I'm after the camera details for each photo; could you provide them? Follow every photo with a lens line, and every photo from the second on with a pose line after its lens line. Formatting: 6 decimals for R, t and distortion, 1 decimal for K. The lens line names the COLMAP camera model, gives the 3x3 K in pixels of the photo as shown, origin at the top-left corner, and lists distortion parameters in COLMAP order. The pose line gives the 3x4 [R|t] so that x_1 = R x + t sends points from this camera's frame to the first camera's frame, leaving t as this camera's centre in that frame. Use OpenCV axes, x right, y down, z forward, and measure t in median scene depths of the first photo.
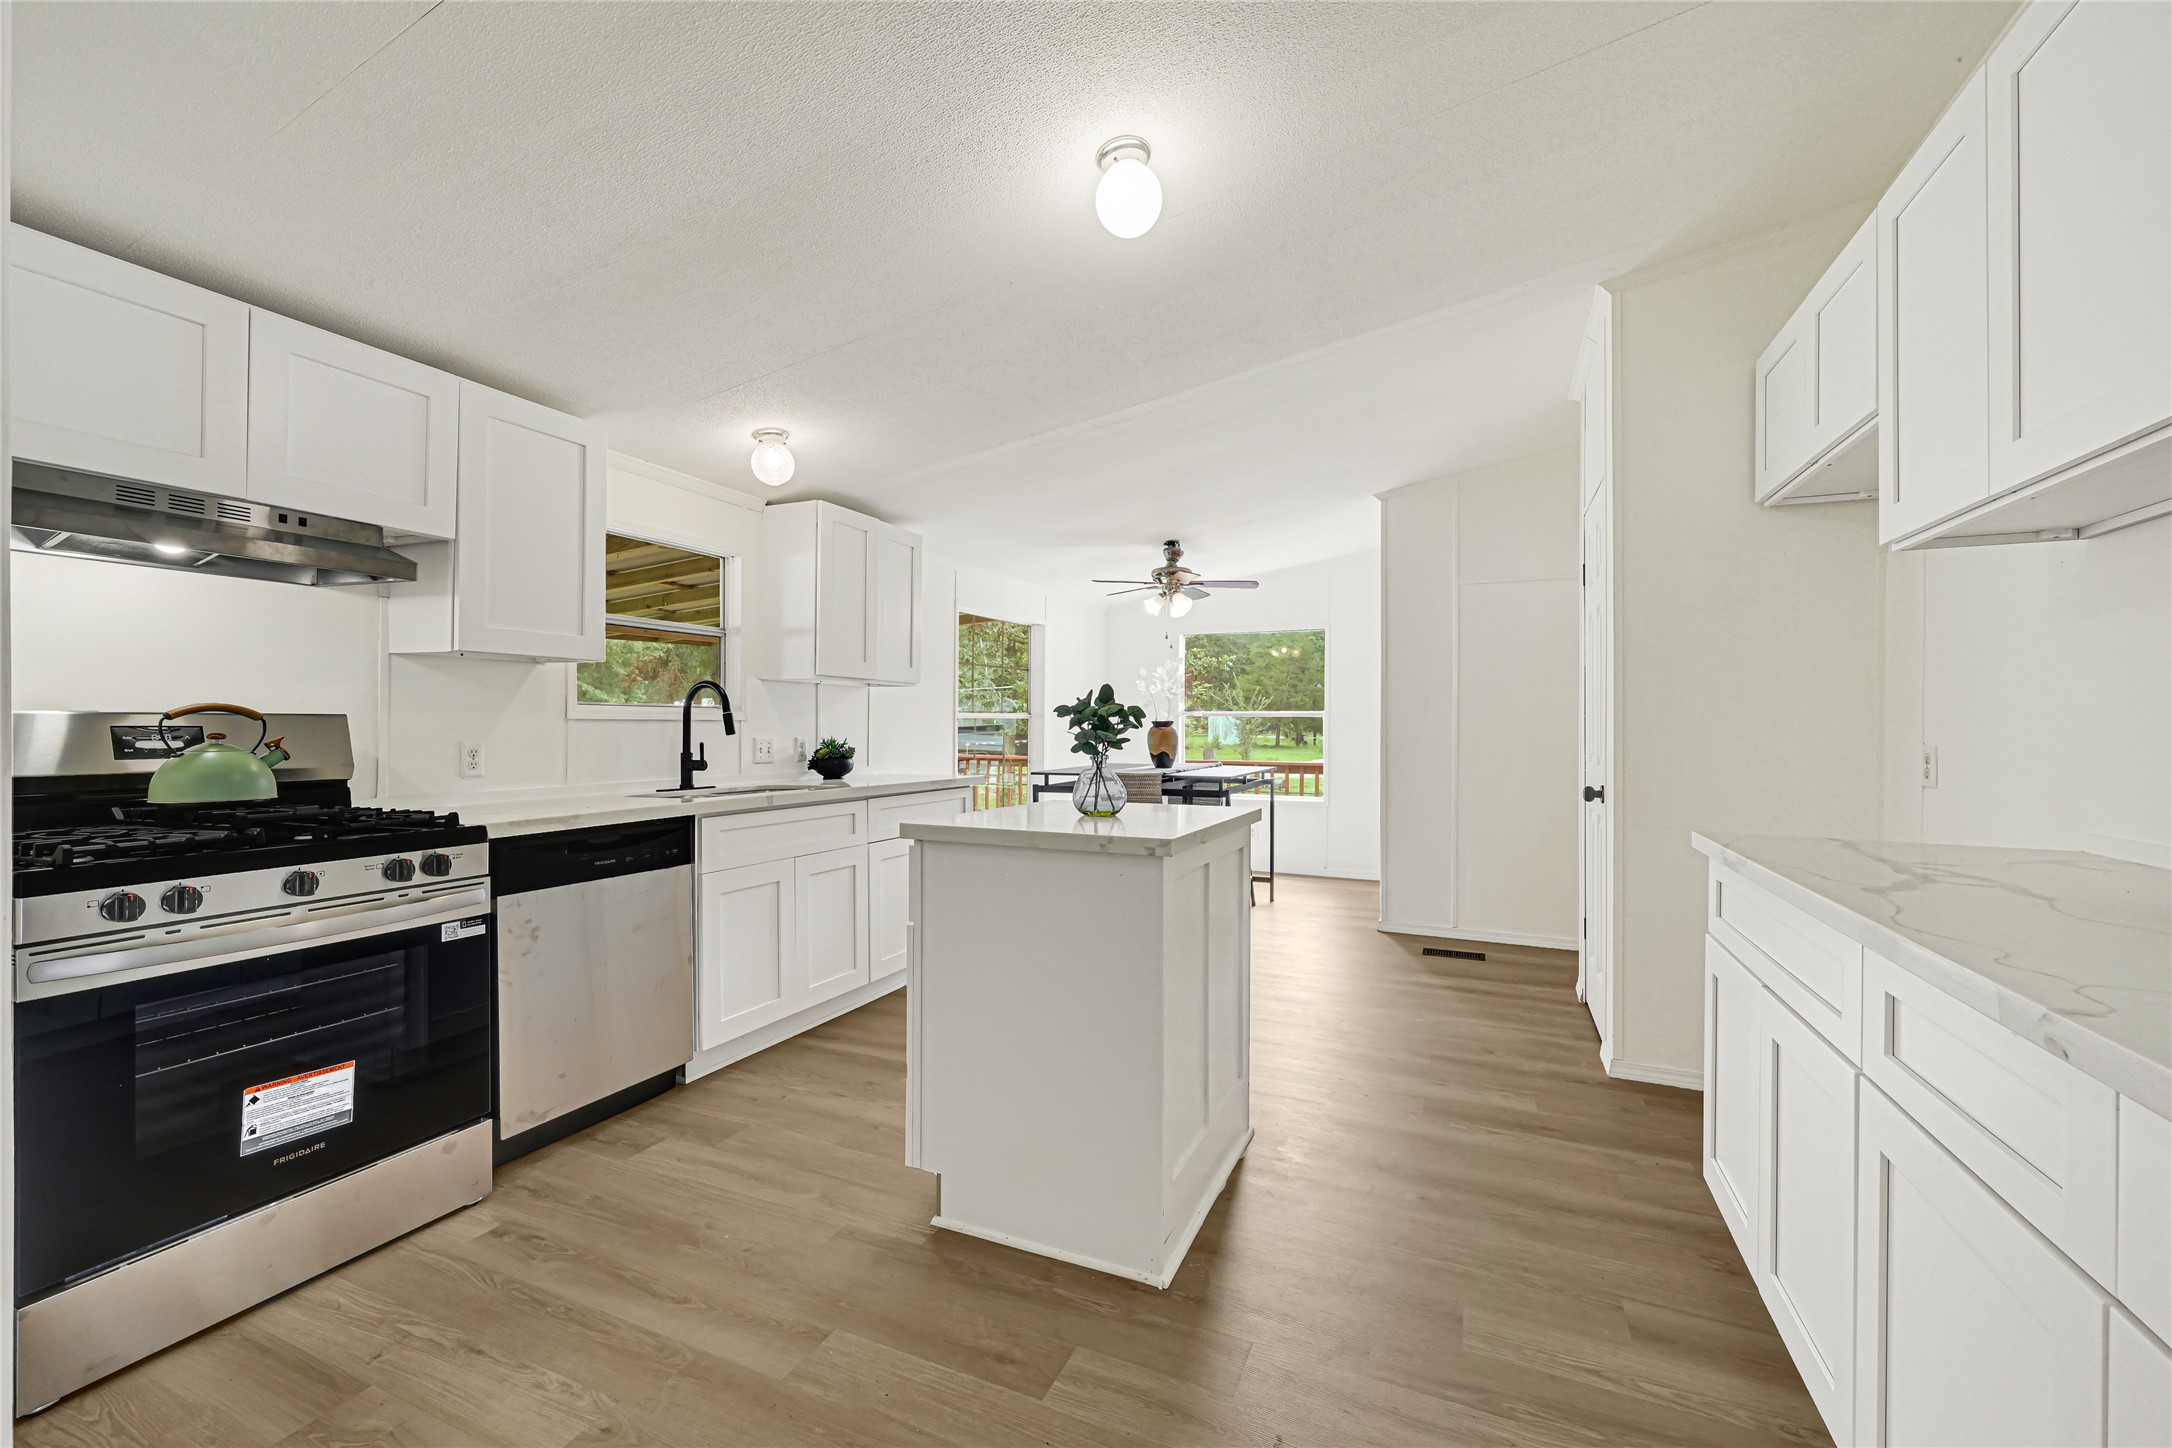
lens RADIAL K [[879.8, 0, 1082.3], [0, 879.8, 722.7], [0, 0, 1]] dist [0.001712, 0.000017]
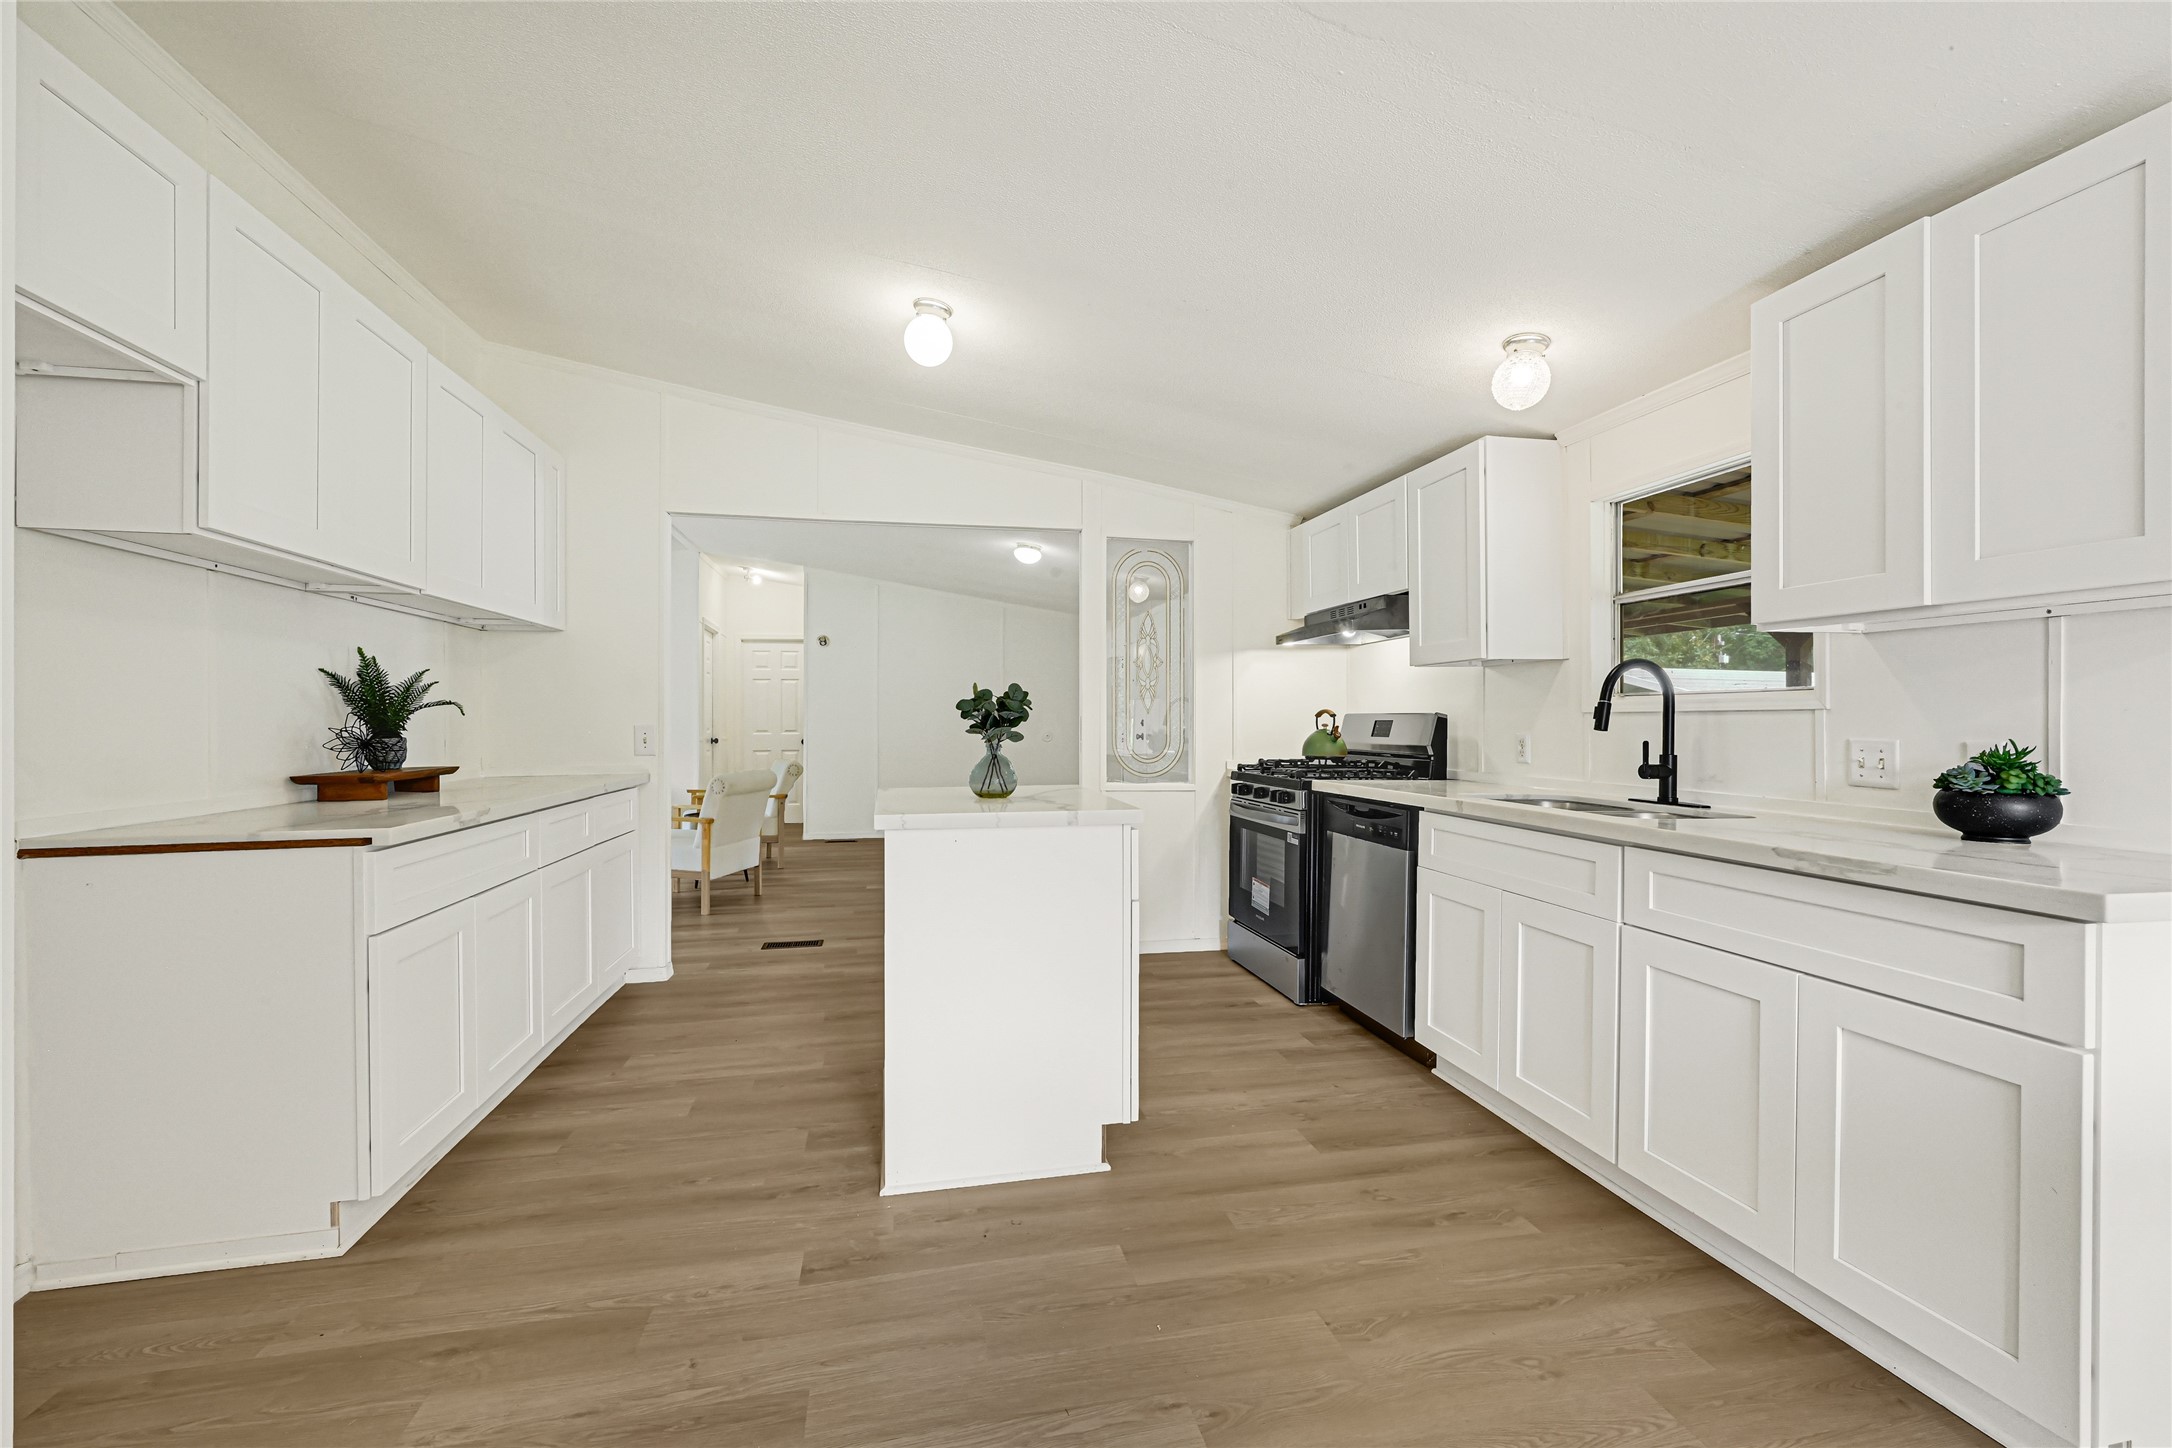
lens RADIAL K [[879.8, 0, 1082.3], [0, 879.8, 722.7], [0, 0, 1]] dist [0.001712, 0.000017]
pose [[-0.797796, -0.000718, -0.602928, 0.493021], [-0.001097, 0.999999, 0.000261, 0.008381], [0.602927, 0.000870, -0.797796, 1.598180]]
